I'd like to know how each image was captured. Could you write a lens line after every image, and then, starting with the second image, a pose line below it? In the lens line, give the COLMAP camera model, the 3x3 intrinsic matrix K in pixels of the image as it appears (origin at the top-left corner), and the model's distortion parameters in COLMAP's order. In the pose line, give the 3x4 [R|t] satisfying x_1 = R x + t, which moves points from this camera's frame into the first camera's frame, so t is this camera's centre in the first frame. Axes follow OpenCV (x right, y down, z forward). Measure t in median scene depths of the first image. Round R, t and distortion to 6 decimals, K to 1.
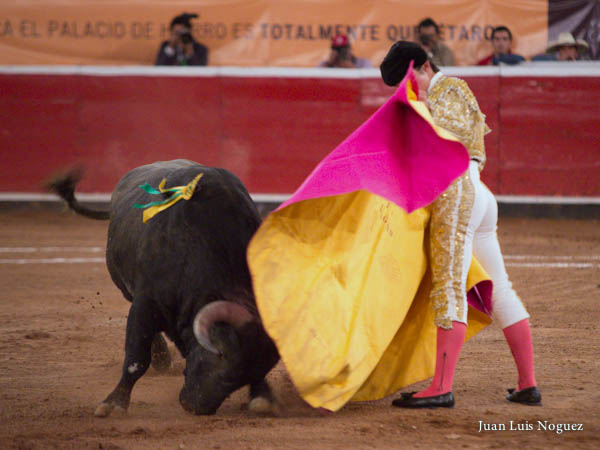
lens RADIAL K [[3531.4, 0, 299.7], [0, 3531.4, 225.3], [0, 0, 1]] dist [-0.237064, 0.000000]
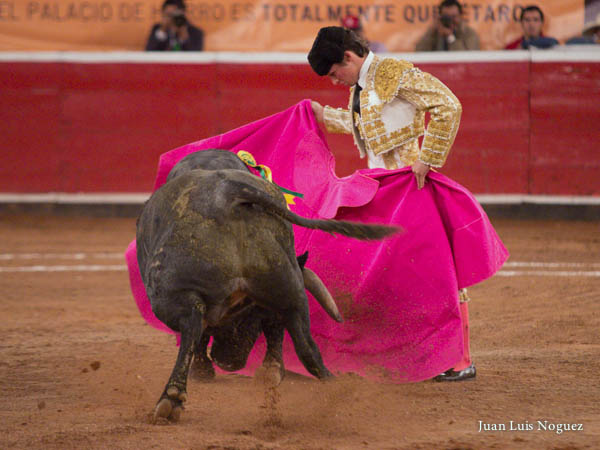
lens RADIAL K [[3531.4, 0, 300.3], [0, 3531.4, 224.6], [0, 0, 1]] dist [-0.237064, 0.000000]
pose [[0.997826, -0.001139, -0.065890, 0.057378], [0.001087, 0.999999, -0.000833, -0.000444], [0.065890, 0.000759, 0.997827, 0.107994]]
